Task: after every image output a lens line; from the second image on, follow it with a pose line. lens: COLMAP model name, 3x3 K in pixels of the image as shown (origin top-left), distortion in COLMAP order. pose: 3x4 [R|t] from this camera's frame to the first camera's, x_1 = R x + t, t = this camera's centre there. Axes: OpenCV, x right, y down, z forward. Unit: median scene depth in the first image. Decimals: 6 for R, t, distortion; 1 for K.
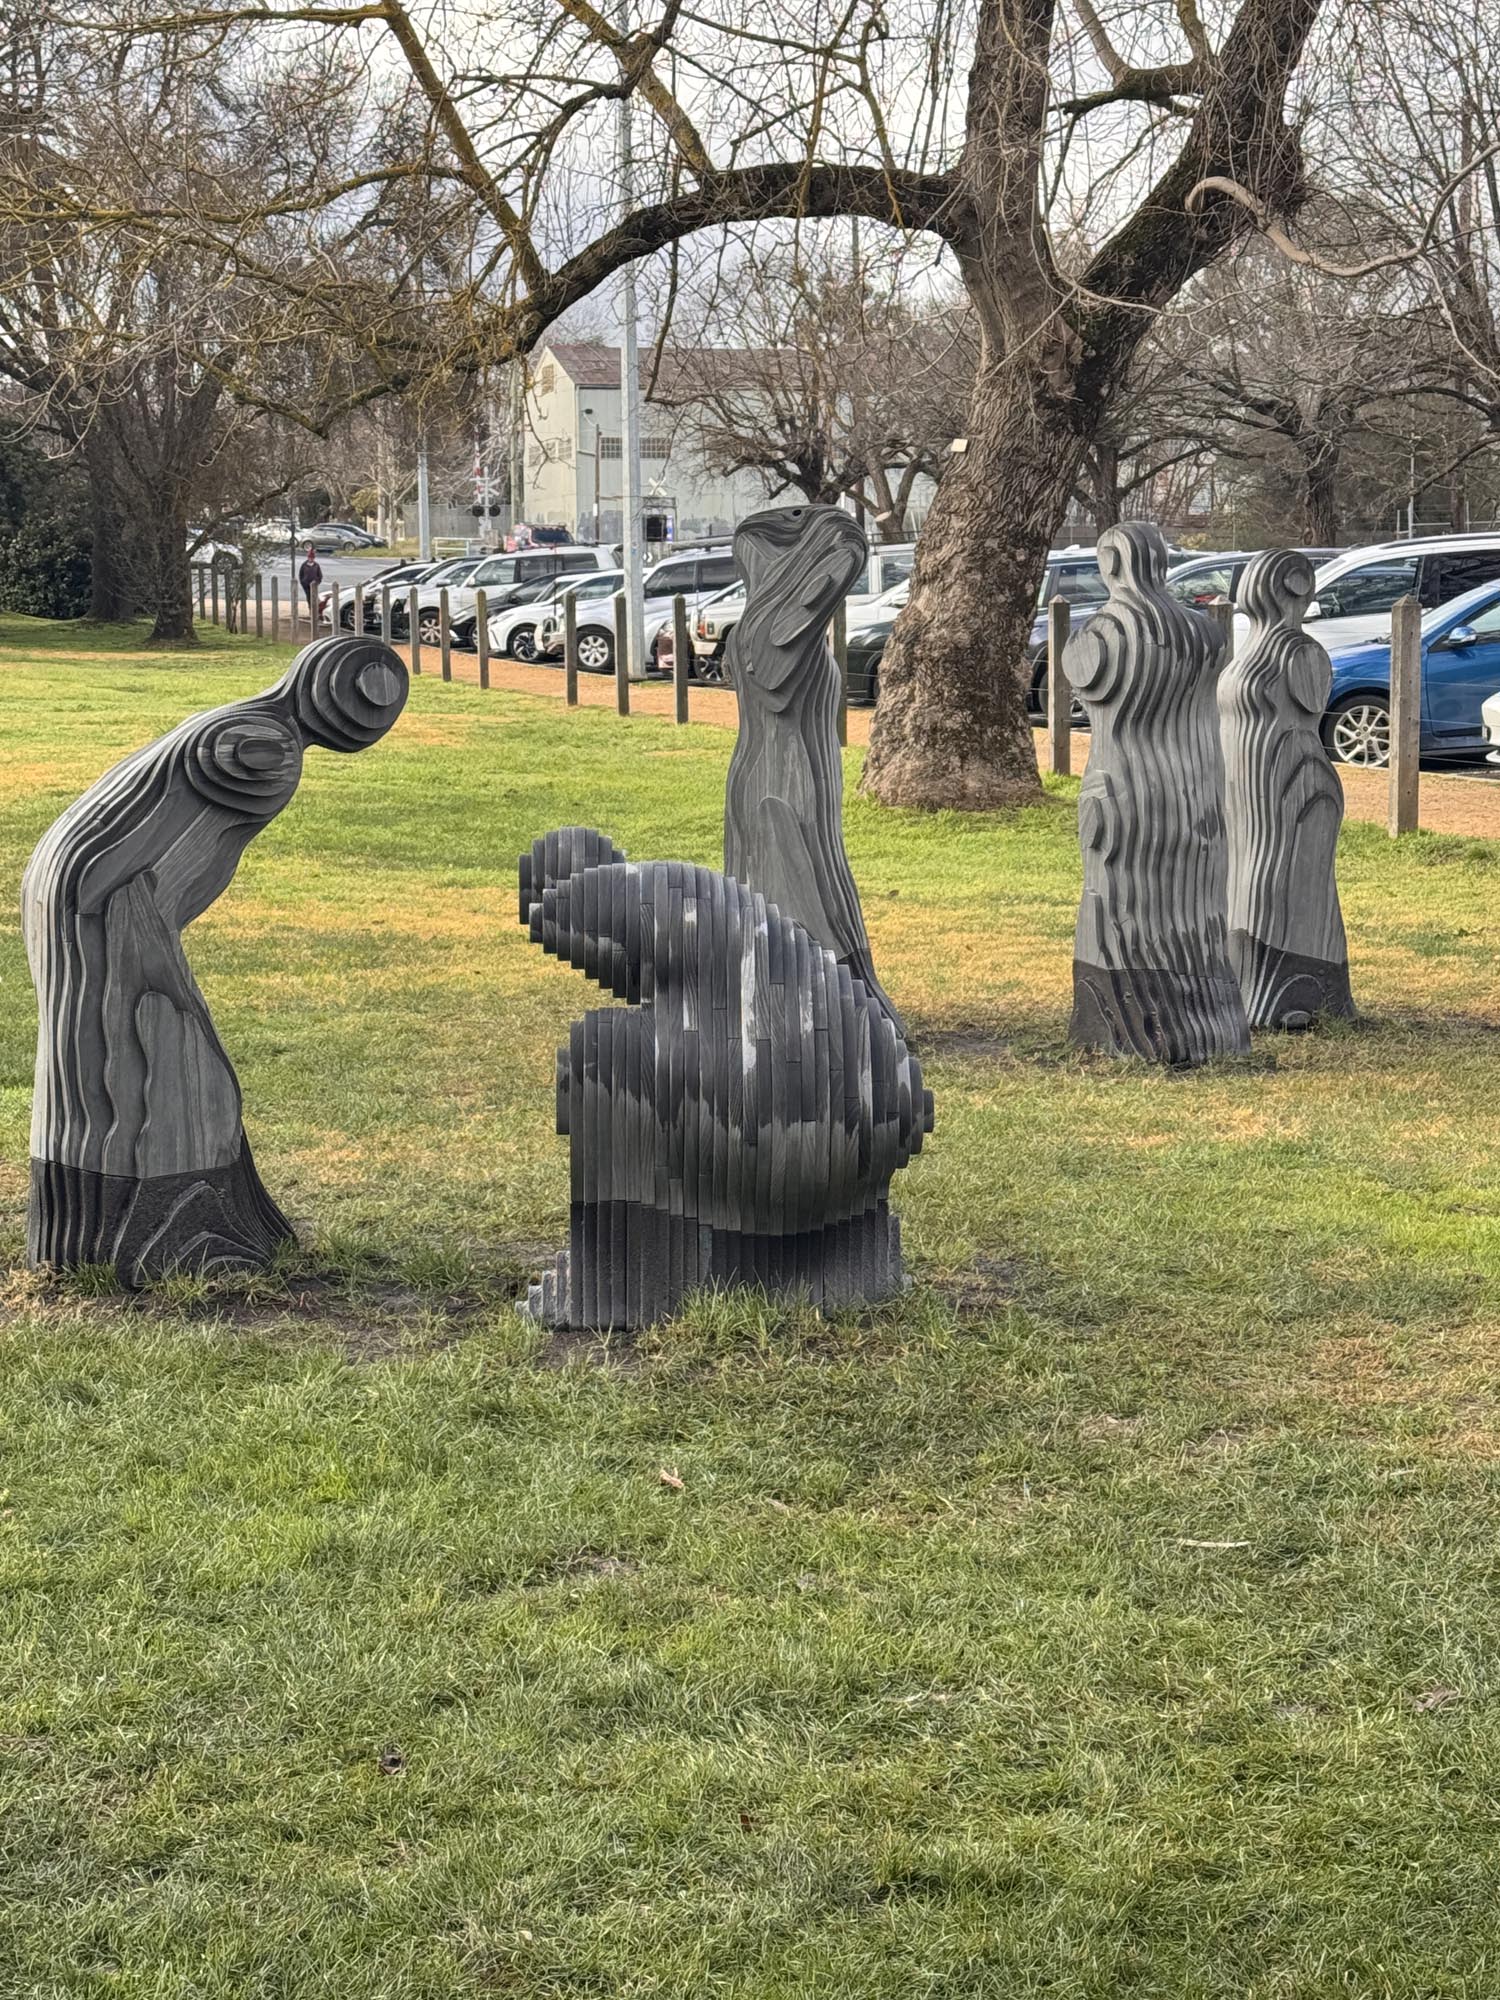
lens RADIAL K [[3663.0, 0, 750.0], [0, 3663.0, 1000.0], [0, 0, 1]] dist [-0.057726, 5.163027]
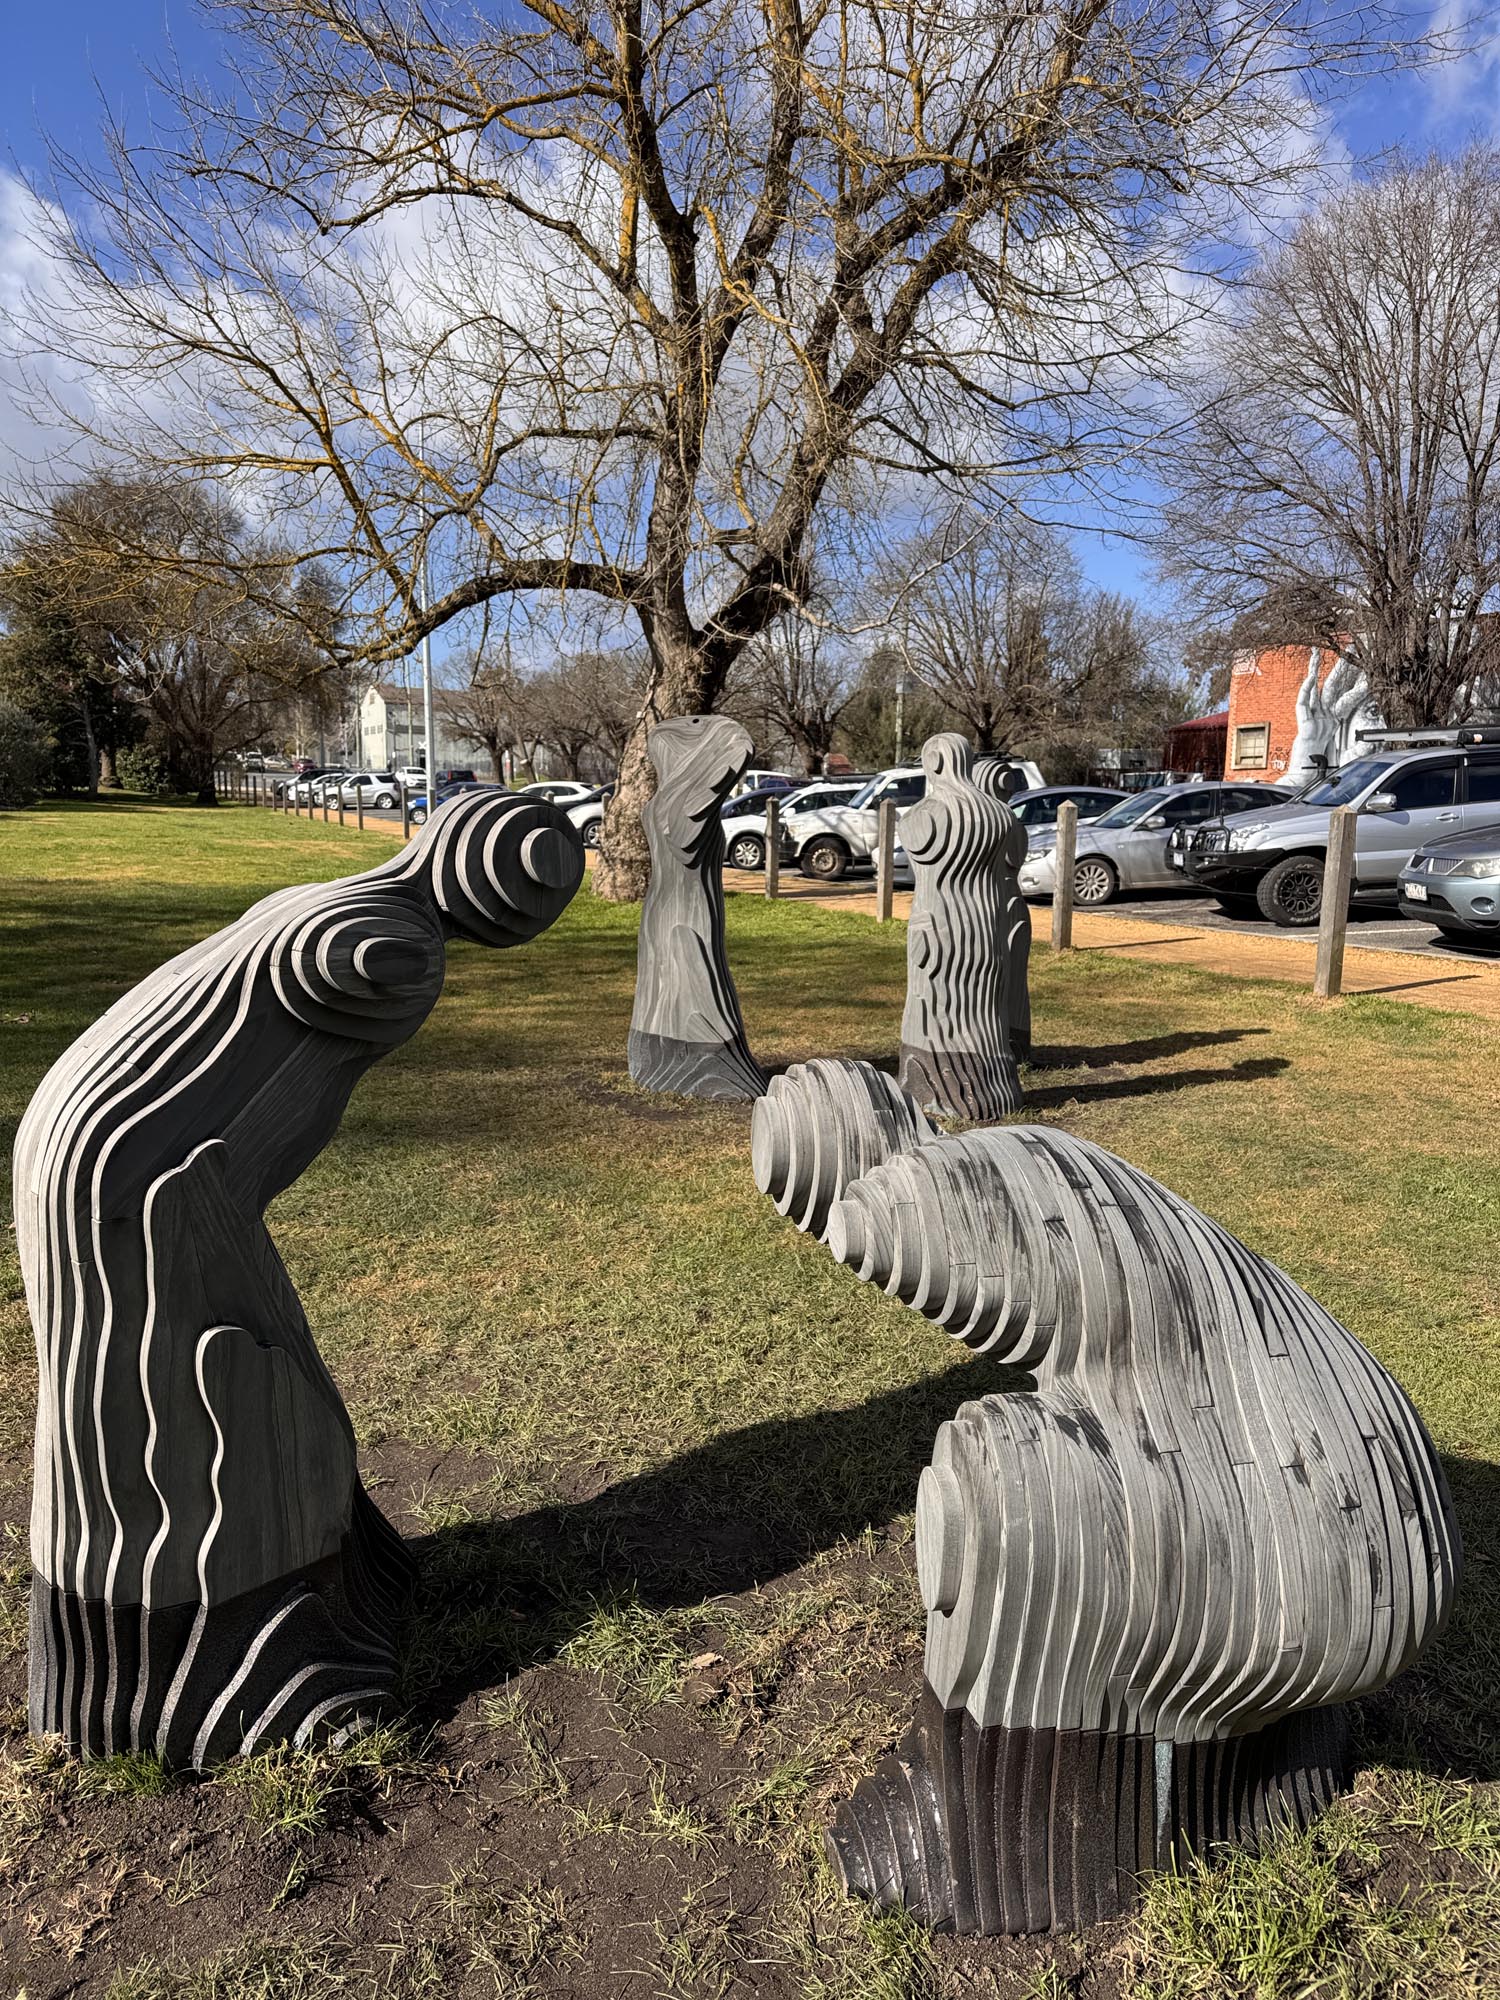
lens RADIAL K [[1416.2, 0, 774.9], [0, 1416.2, 1041.0], [0, 0, 1]] dist [0.132207, -0.130765]
pose [[0.976503, -0.011173, 0.215212, -0.040855], [-0.001478, 0.998284, 0.058534, -0.022944], [-0.215496, -0.057477, 0.974812, 0.245650]]
